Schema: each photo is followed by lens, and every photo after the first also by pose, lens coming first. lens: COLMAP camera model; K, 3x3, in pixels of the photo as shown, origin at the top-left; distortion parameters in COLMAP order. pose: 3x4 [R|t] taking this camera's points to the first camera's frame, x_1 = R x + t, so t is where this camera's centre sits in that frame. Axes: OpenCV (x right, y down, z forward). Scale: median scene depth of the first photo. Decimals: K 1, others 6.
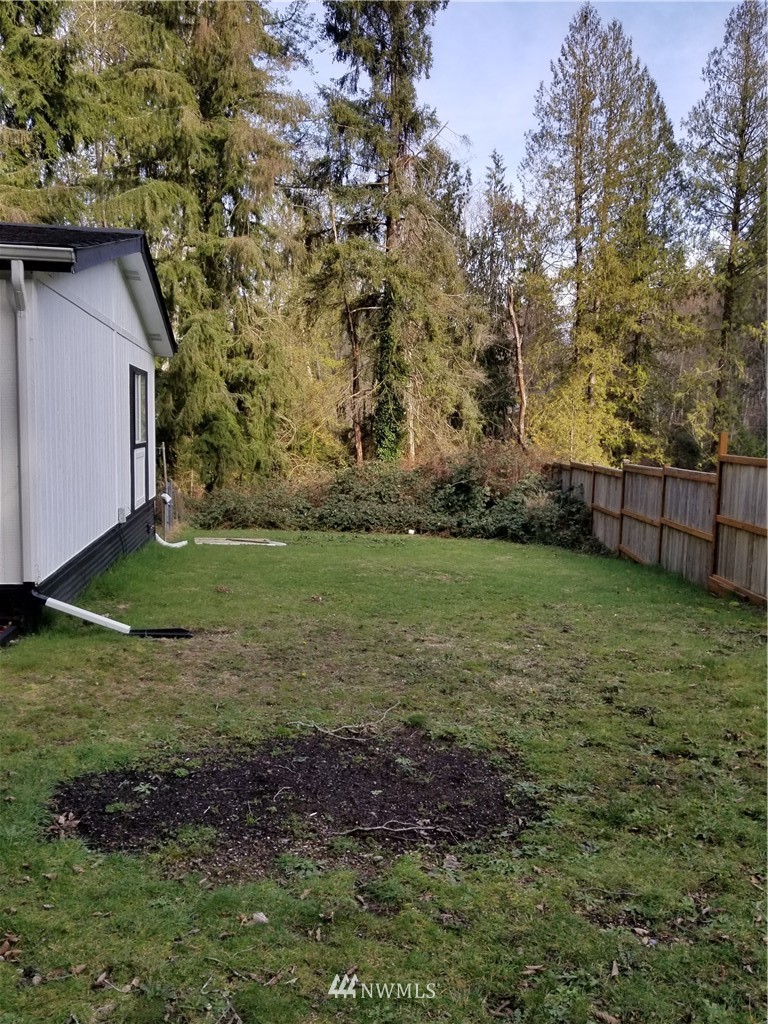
lens RADIAL K [[763.4, 0, 380.7], [0, 763.4, 515.8], [0, 0, 1]] dist [0.026860, -0.014003]
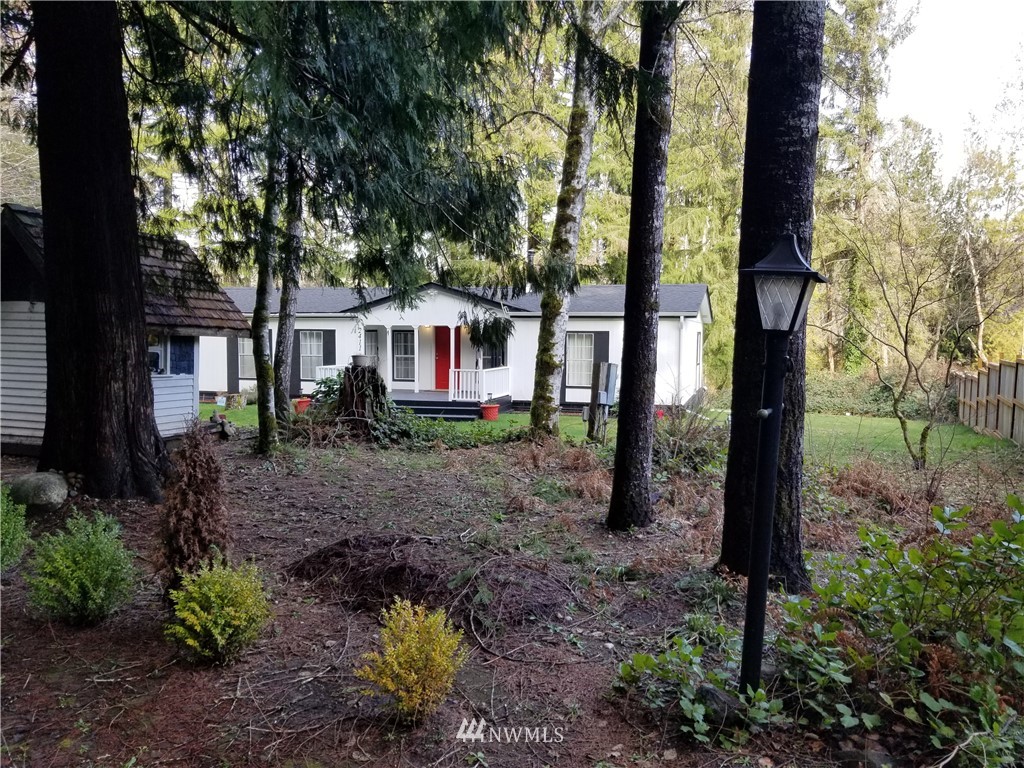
lens RADIAL K [[763.4, 0, 504.9], [0, 763.4, 389.5], [0, 0, 1]] dist [0.026860, -0.014003]
pose [[0.889056, 0.012476, -0.457628, 0.088322], [-0.034681, 0.998591, -0.040153, 0.038033], [0.456482, 0.051569, 0.888237, -0.515640]]
